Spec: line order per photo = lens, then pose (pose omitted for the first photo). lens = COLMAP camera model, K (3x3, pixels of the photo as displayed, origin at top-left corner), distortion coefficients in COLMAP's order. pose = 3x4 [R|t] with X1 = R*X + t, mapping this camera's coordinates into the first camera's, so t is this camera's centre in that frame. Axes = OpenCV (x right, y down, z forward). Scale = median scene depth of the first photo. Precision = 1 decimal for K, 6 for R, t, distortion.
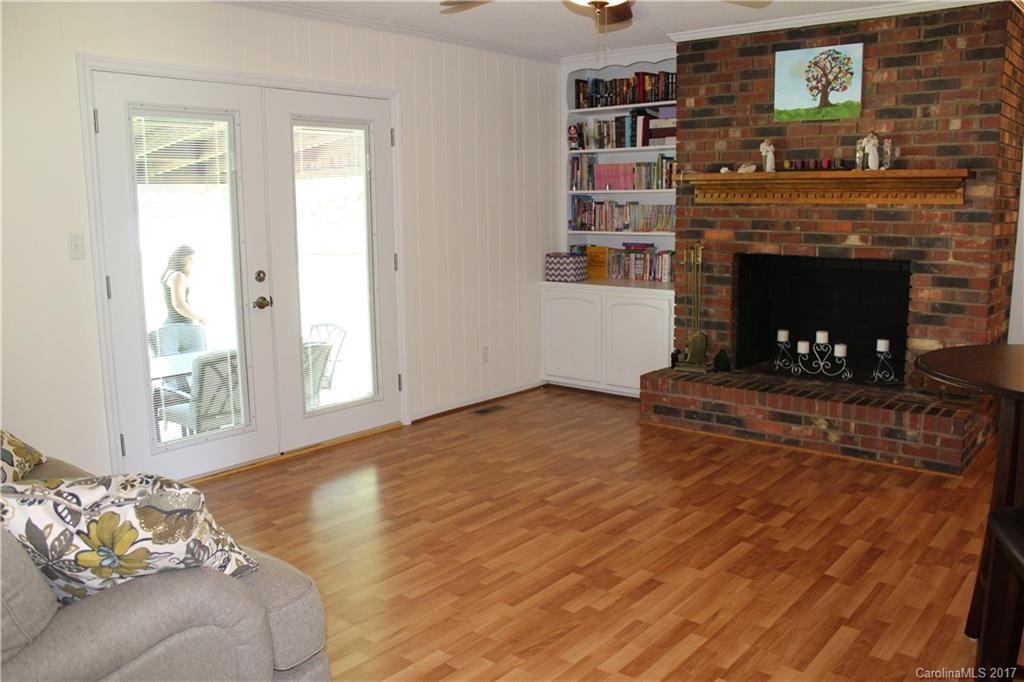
lens RADIAL K [[845.9, 0, 509.6], [0, 845.9, 344.4], [0, 0, 1]] dist [-0.162384, 0.129145]
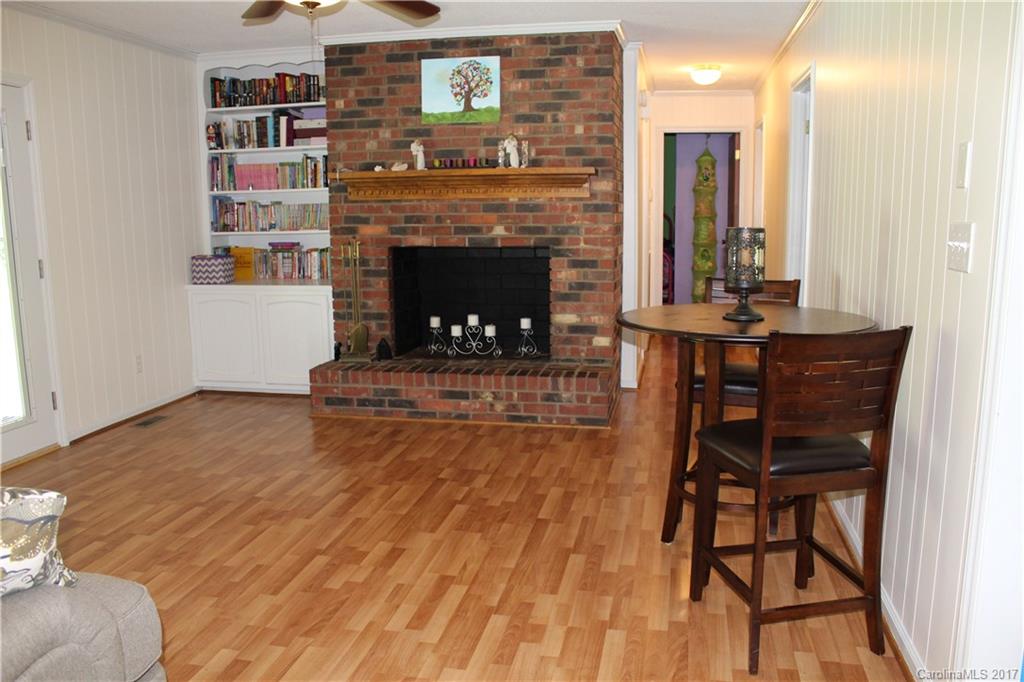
lens RADIAL K [[845.9, 0, 514.9], [0, 845.9, 339.5], [0, 0, 1]] dist [-0.162384, 0.129145]
pose [[0.876753, -0.073761, 0.475251, -0.125433], [0.079473, 0.996804, 0.008094, 0.014043], [-0.474329, 0.030673, 0.879813, -0.014136]]
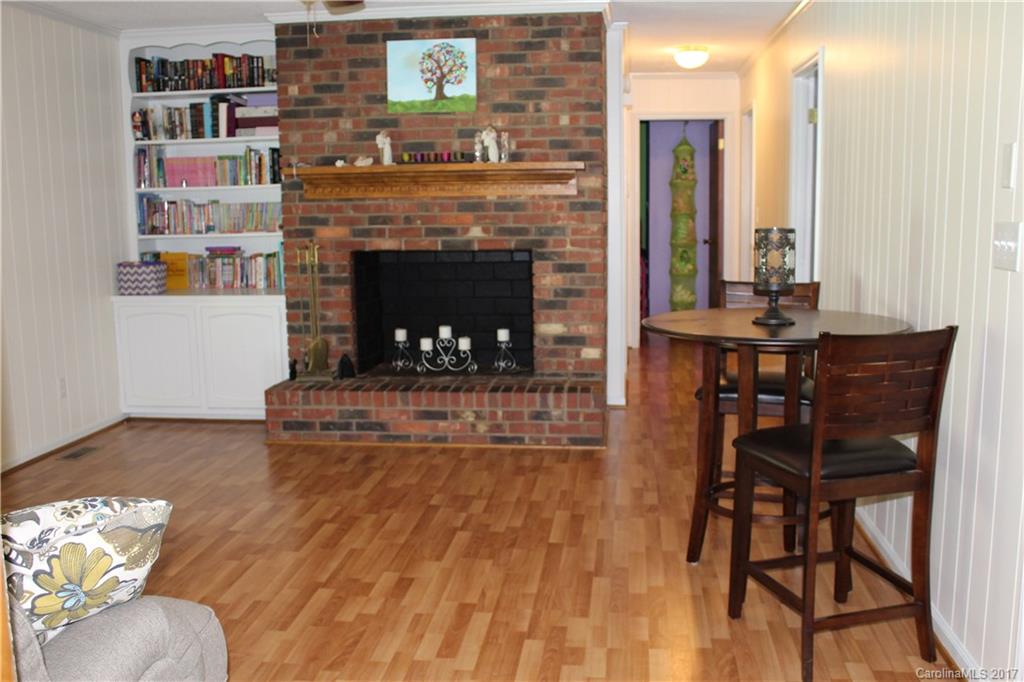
lens RADIAL K [[994.5, 0, 512.4], [0, 994.5, 339.6], [0, 0, 1]] dist [-0.102782, 0.000000]
pose [[0.837784, -0.077840, 0.540425, -0.224415], [0.095184, 0.995451, -0.004177, 0.014403], [-0.537642, 0.054939, 0.841382, -0.042139]]
